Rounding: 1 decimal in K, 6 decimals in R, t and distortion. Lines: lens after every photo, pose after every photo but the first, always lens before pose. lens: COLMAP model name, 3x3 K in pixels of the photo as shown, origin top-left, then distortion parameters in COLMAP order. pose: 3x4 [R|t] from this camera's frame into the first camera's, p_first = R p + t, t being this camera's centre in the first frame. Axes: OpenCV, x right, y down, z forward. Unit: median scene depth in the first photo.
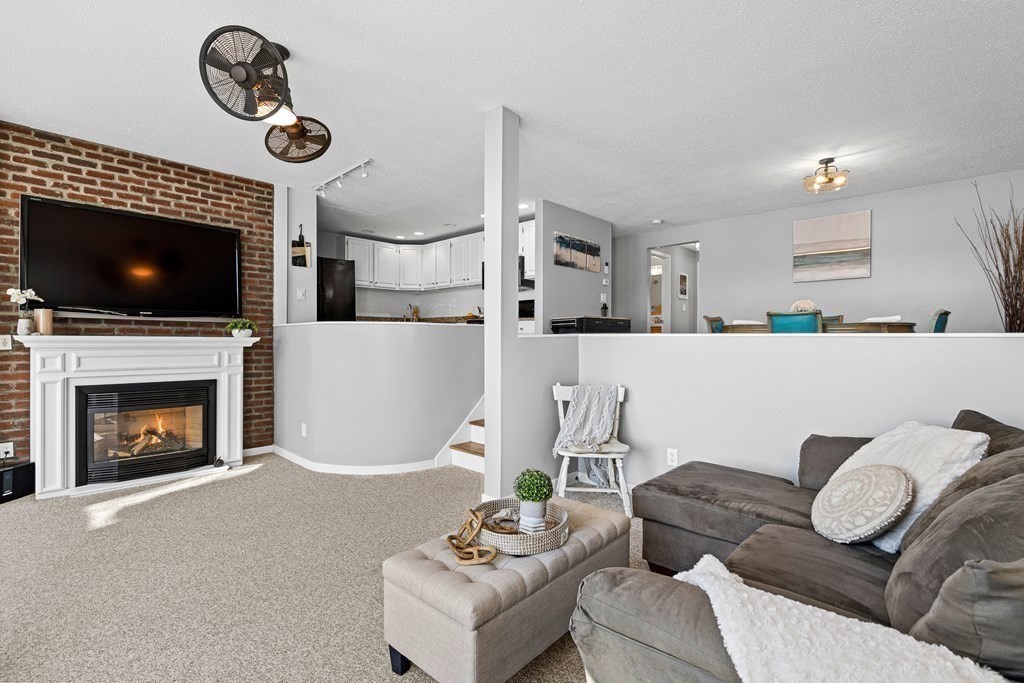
lens RADIAL K [[459.9, 0, 512.0], [0, 459.9, 341.5], [0, 0, 1]] dist [-0.003594, 0.000567]
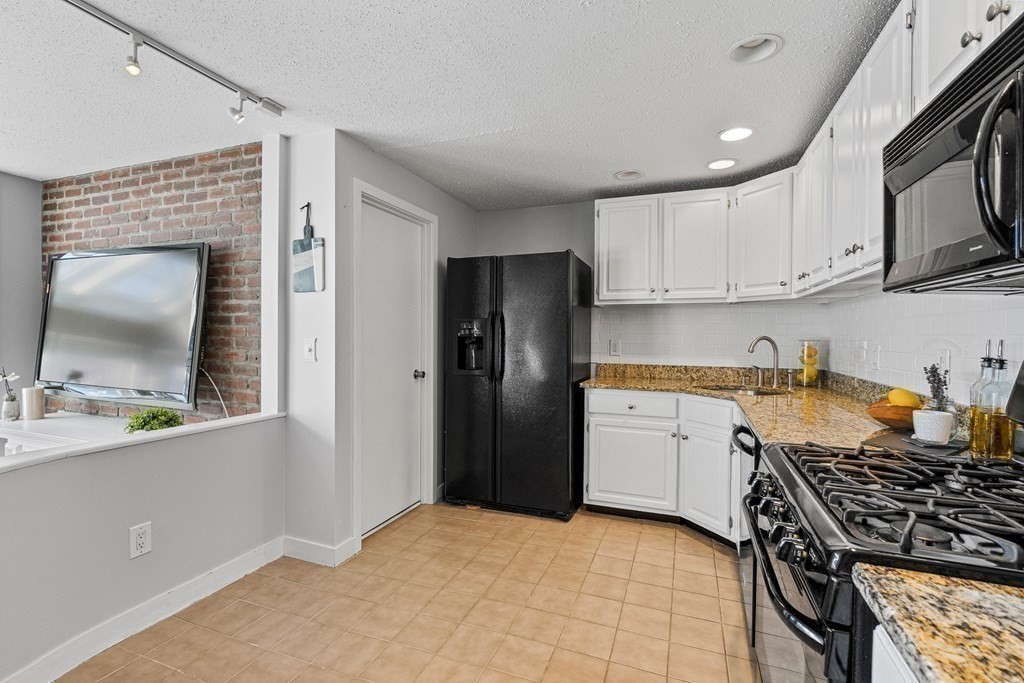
lens RADIAL K [[468.2, 0, 510.7], [0, 468.2, 339.3], [0, 0, 1]] dist [-0.001248, 0.000735]
pose [[0.390296, 0.007110, -0.920662, 0.050290], [-0.011799, 0.999927, 0.002720, -0.086041], [0.920614, 0.009801, 0.390352, 0.731028]]
